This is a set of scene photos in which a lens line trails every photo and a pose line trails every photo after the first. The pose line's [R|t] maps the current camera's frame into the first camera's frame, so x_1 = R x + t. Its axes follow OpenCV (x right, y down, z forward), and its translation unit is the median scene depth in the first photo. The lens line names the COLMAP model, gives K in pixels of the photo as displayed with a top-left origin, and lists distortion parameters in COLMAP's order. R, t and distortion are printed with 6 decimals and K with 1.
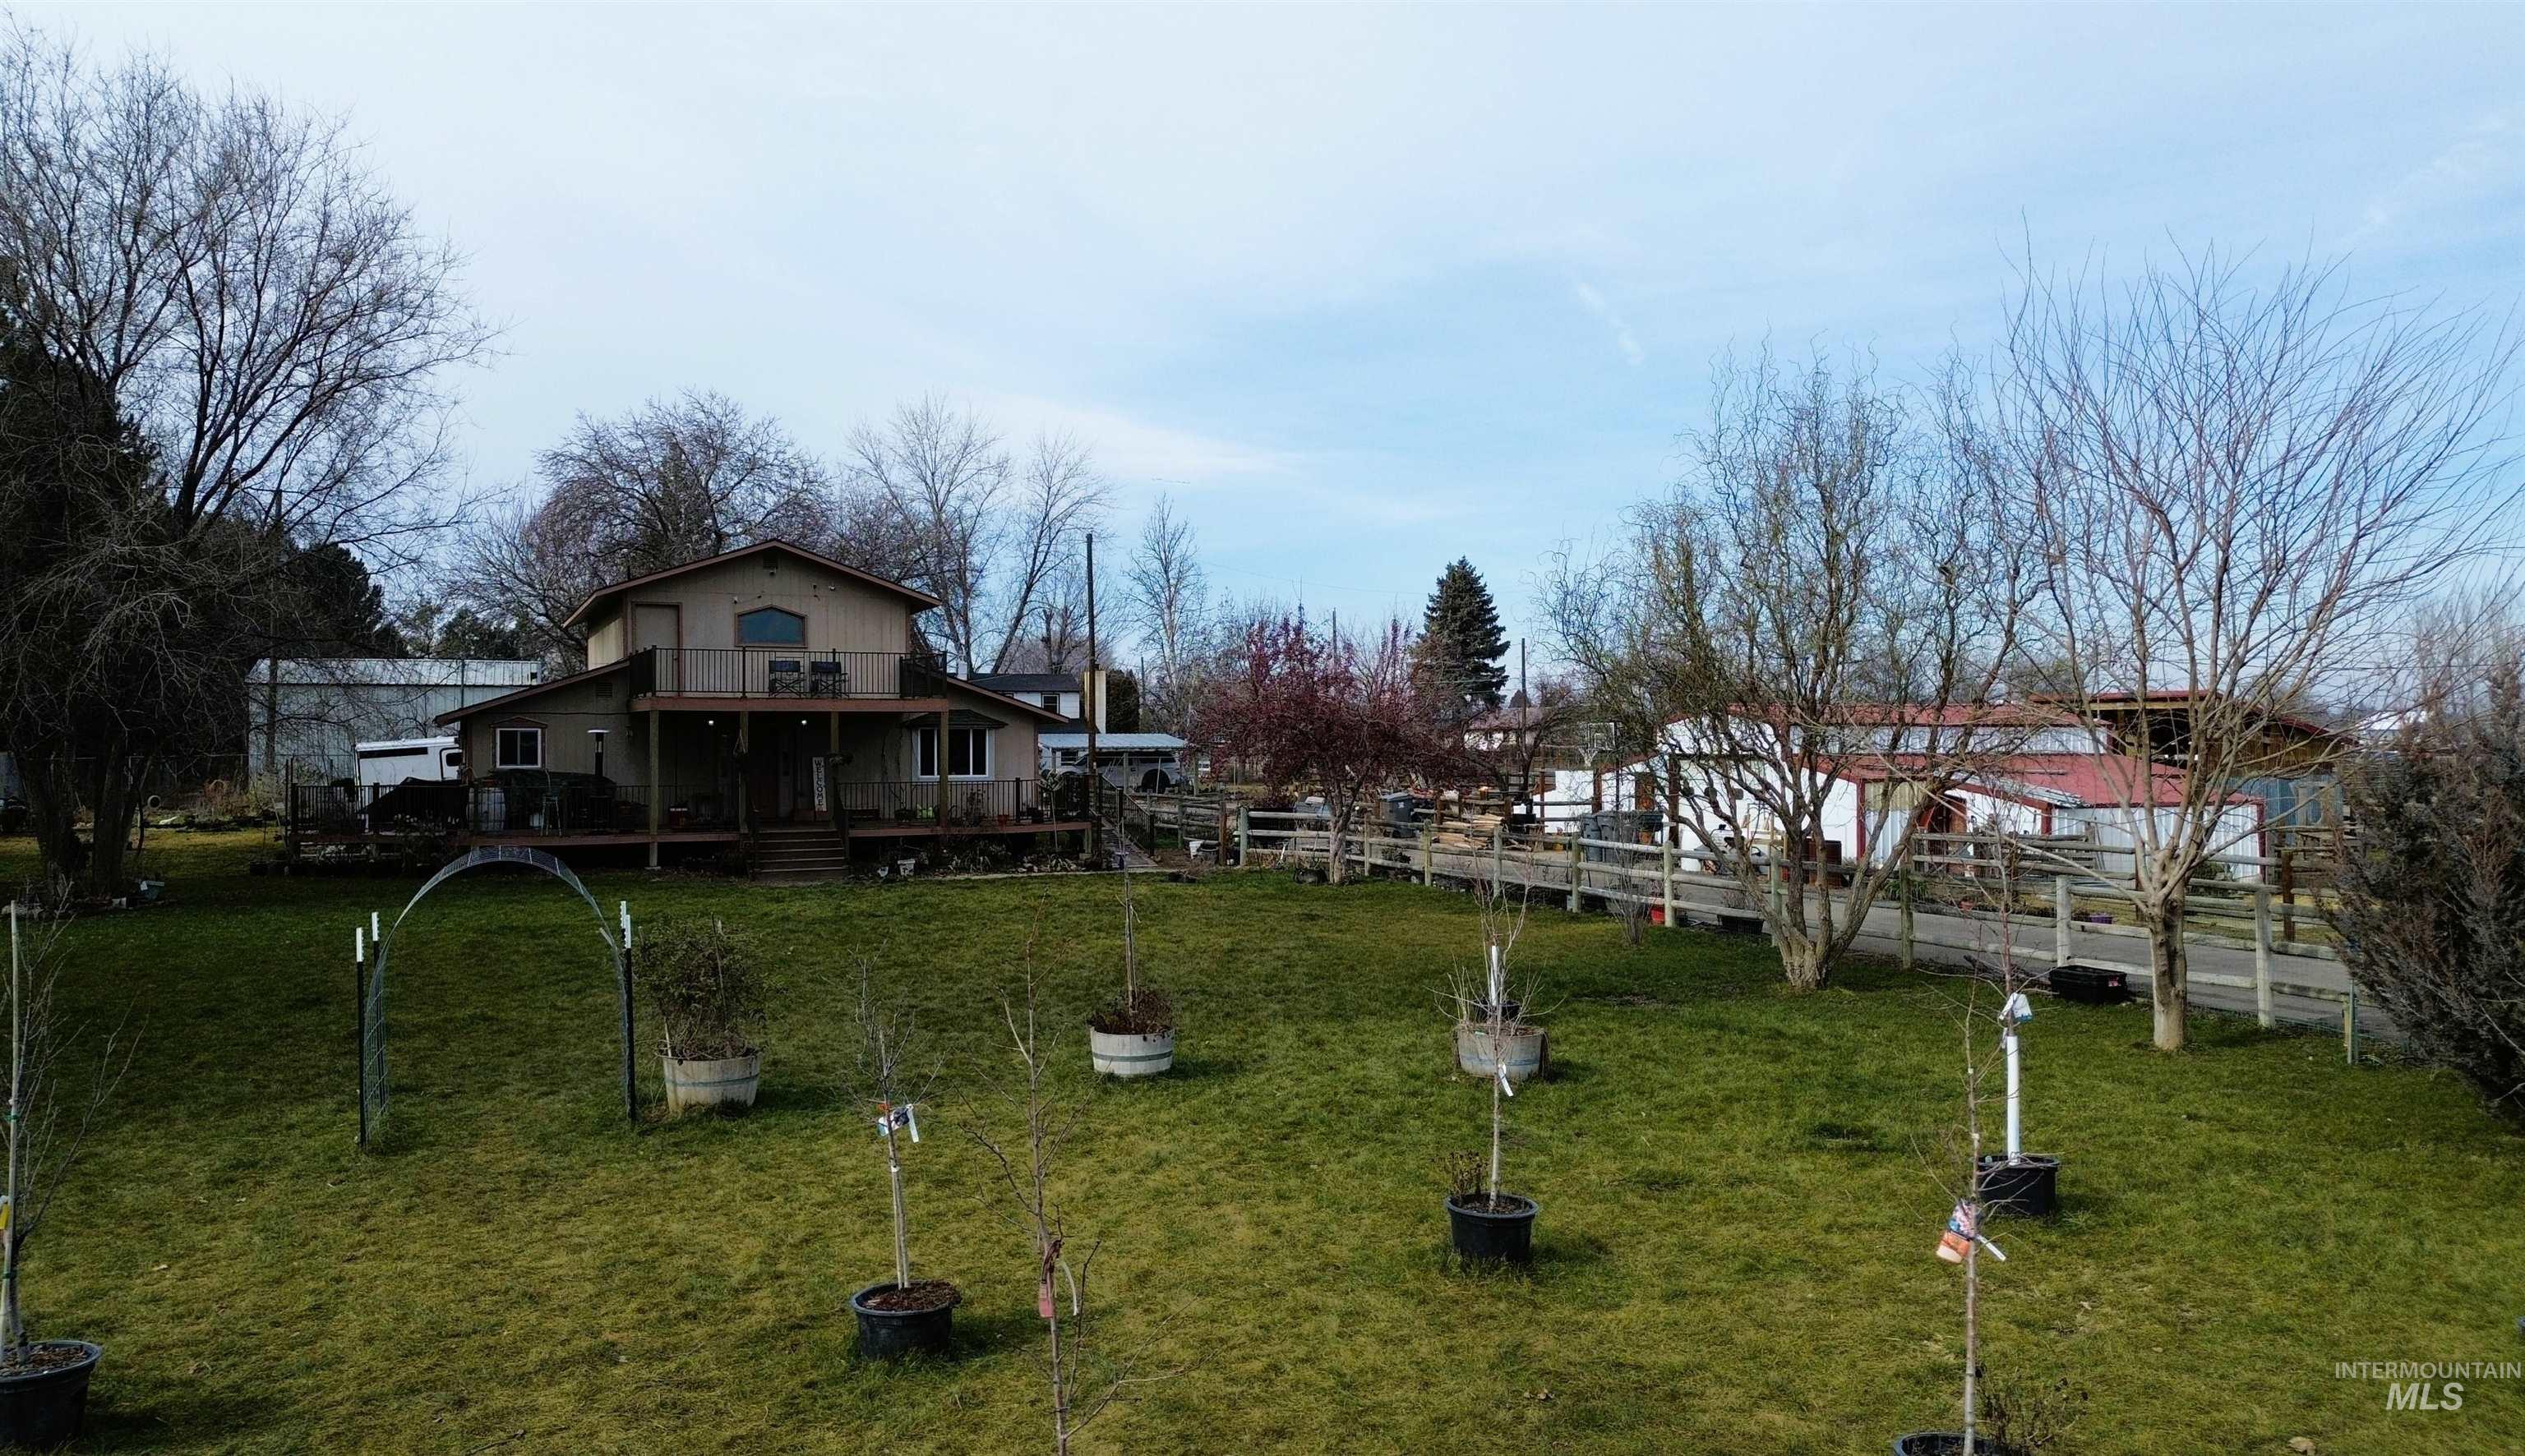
lens RADIAL K [[1870.2, 0, 1262.5], [0, 1870.2, 728.0], [0, 0, 1]] dist [-0.031662, 0.001726]
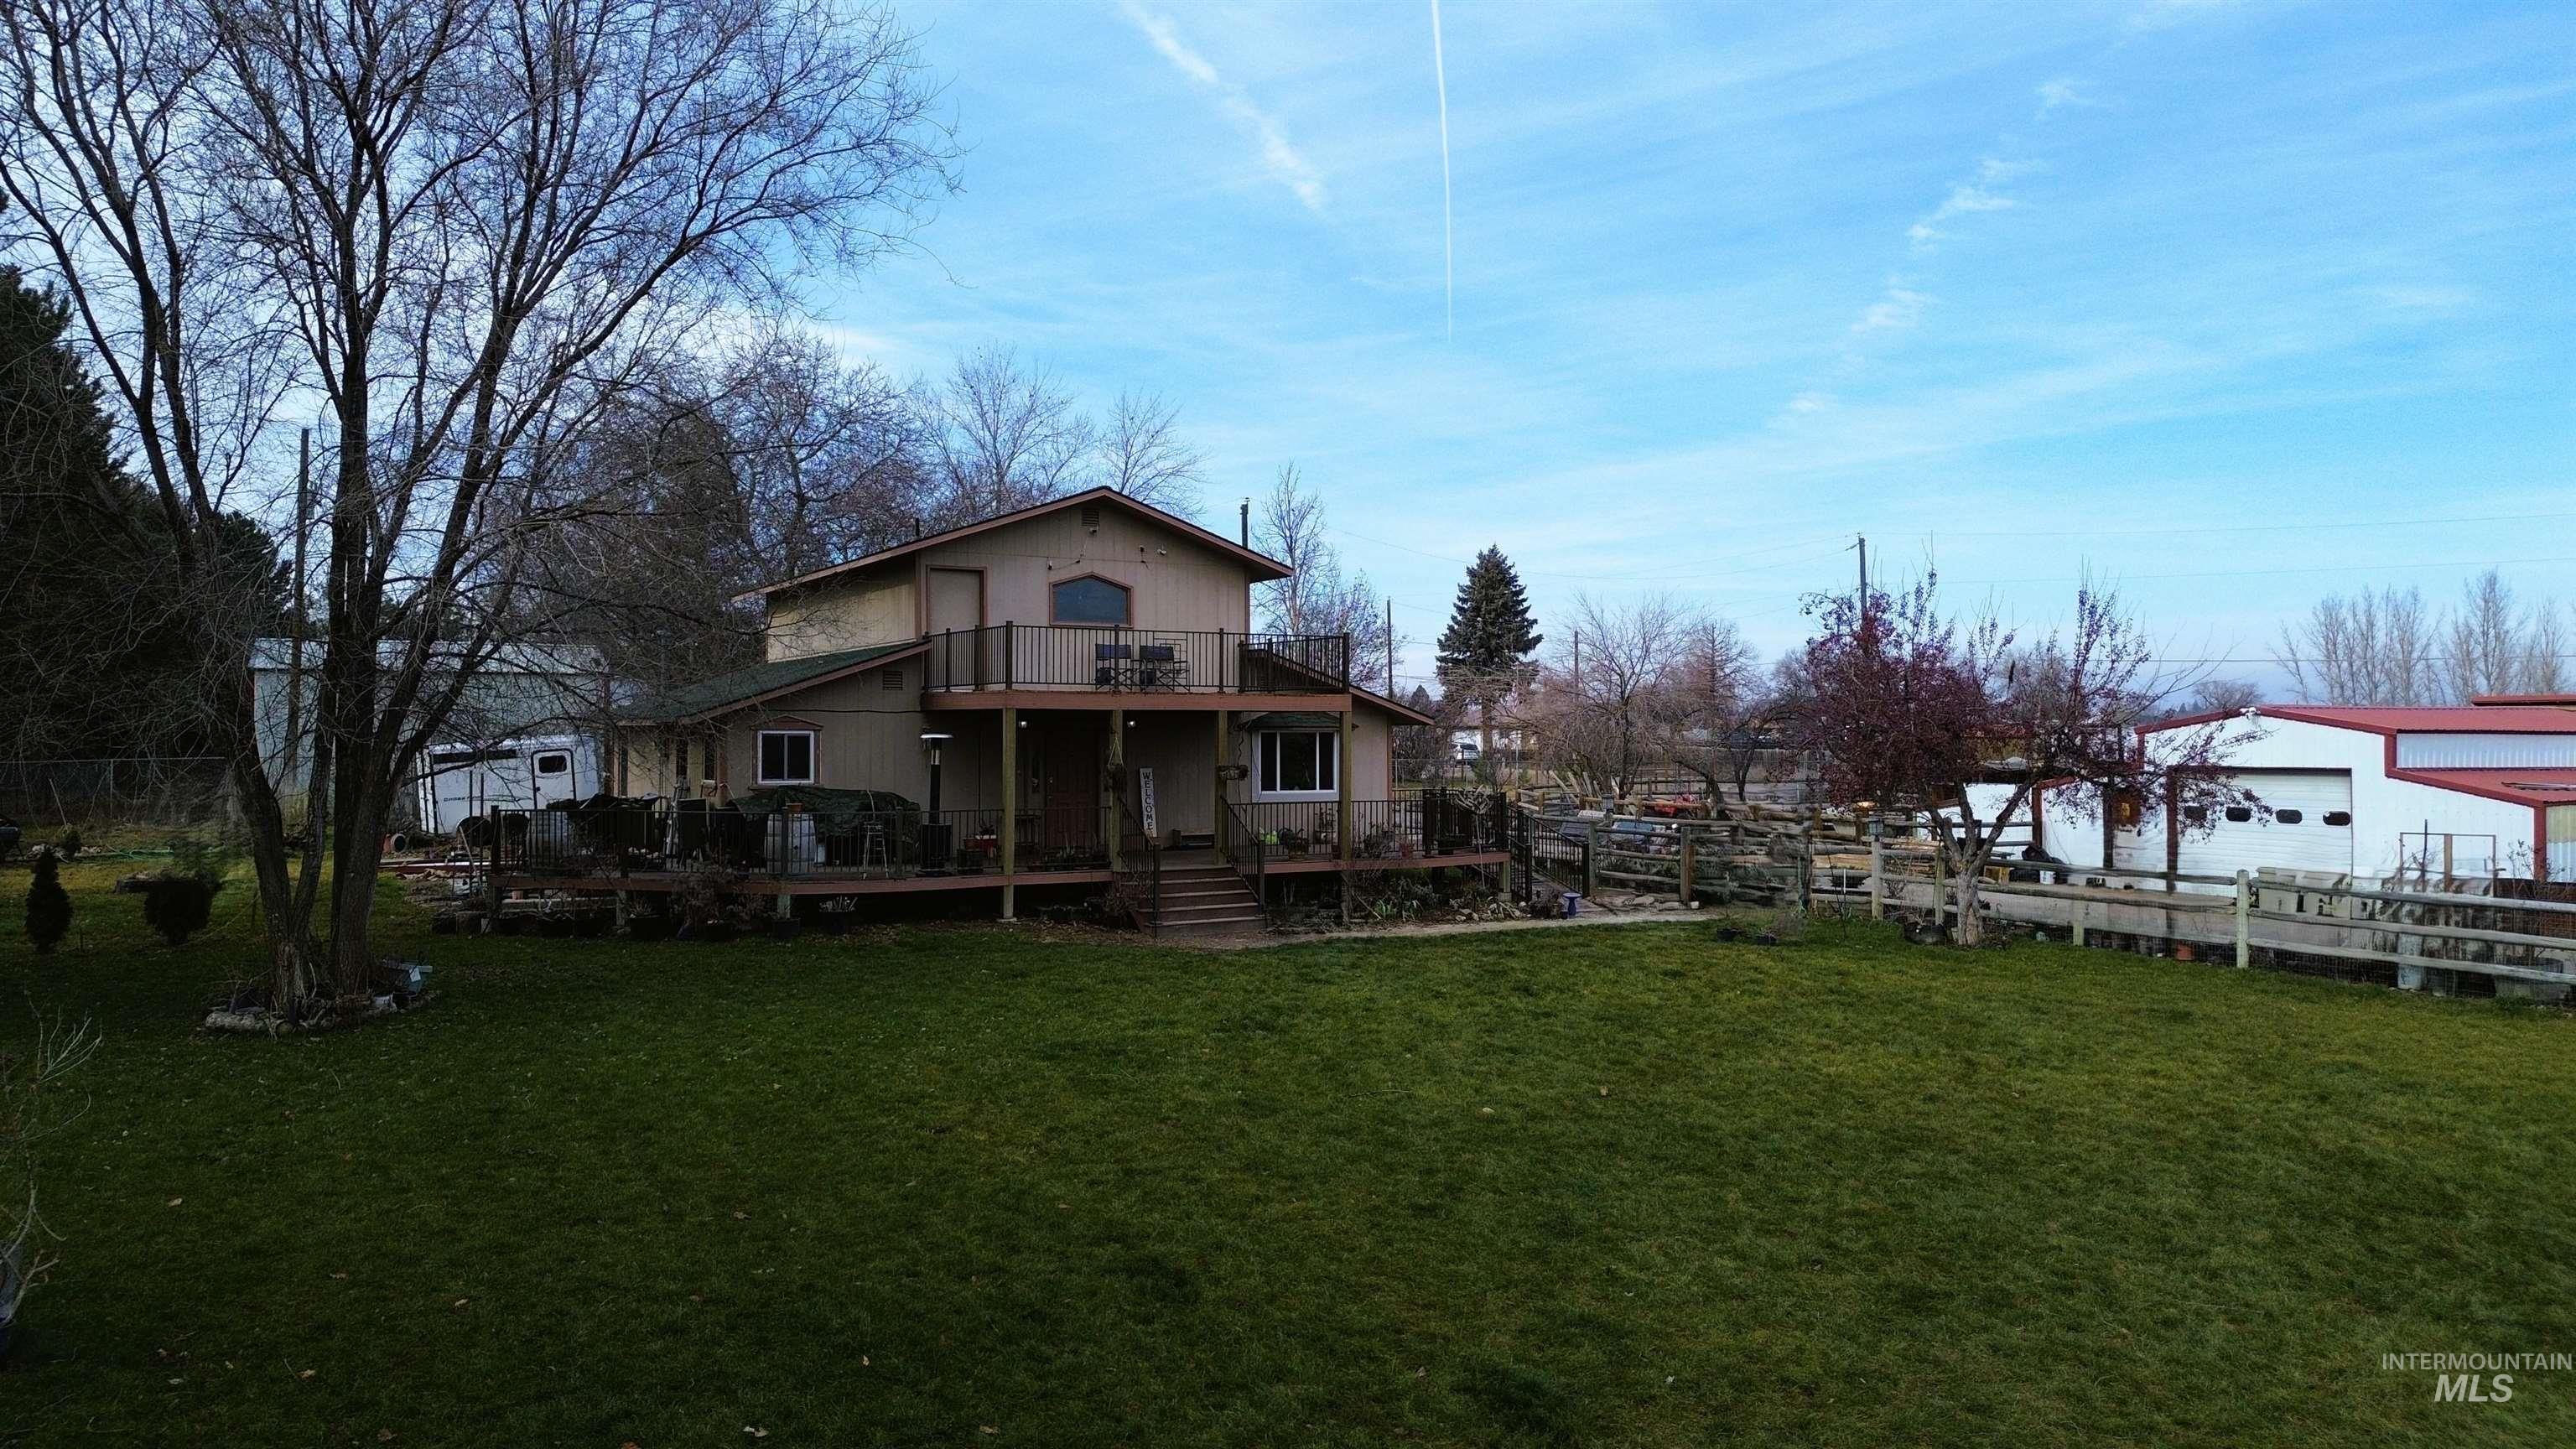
lens RADIAL K [[1851.1, 0, 1288.0], [0, 1851.1, 724.5], [0, 0, 1]] dist [0.012368, -0.000823]
pose [[0.995622, 0.006821, 0.093223, -0.253115], [-0.007017, 0.999974, 0.001774, -0.004563], [-0.093208, -0.002420, 0.995644, 0.224395]]
